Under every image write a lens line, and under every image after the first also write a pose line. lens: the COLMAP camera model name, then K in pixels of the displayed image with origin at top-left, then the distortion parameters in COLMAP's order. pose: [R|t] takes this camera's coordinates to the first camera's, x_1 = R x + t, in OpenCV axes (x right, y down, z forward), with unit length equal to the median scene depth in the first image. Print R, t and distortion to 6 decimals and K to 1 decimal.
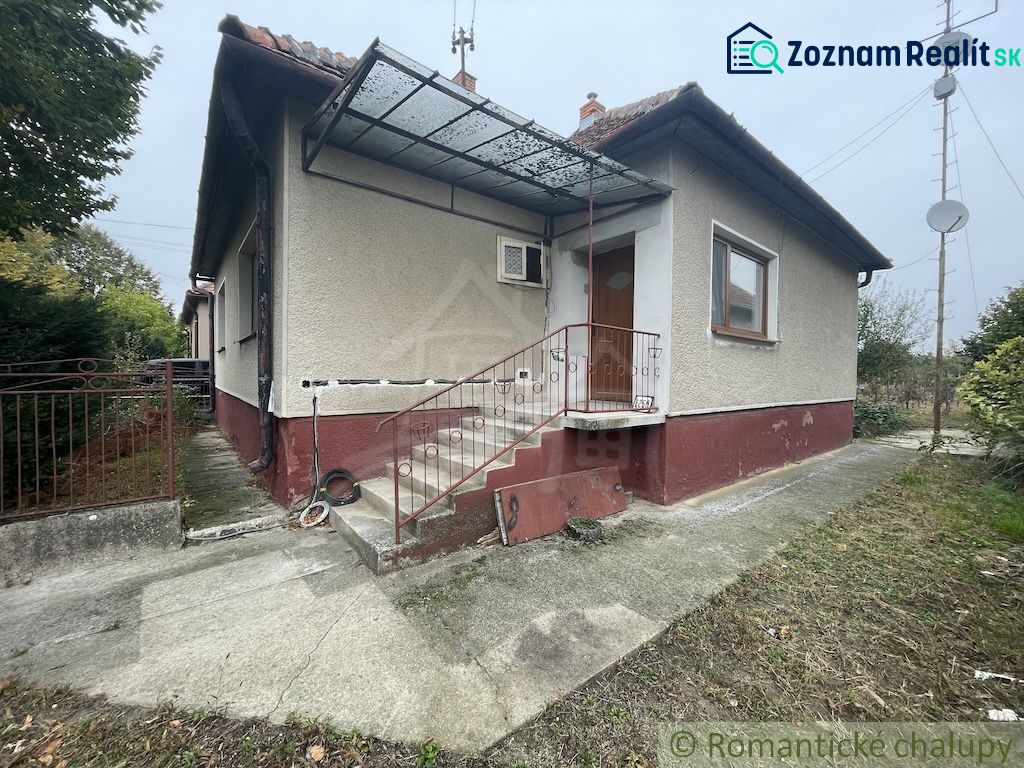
lens RADIAL K [[415.0, 0, 517.3], [0, 415.0, 381.0], [0, 0, 1]] dist [-0.002807, 0.000511]
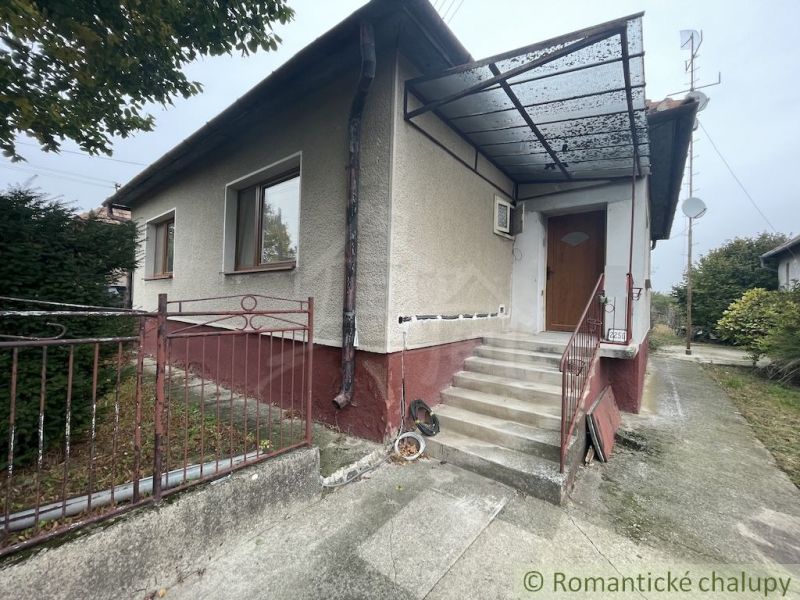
lens RADIAL K [[324.2, 0, 399.8], [0, 324.2, 296.2], [0, 0, 1]] dist [-0.002807, 0.000511]
pose [[0.973848, 0.022481, 0.226085, -0.727750], [-0.014821, 0.999259, -0.035521, -0.024925], [-0.226716, 0.031241, 0.973460, 0.210564]]
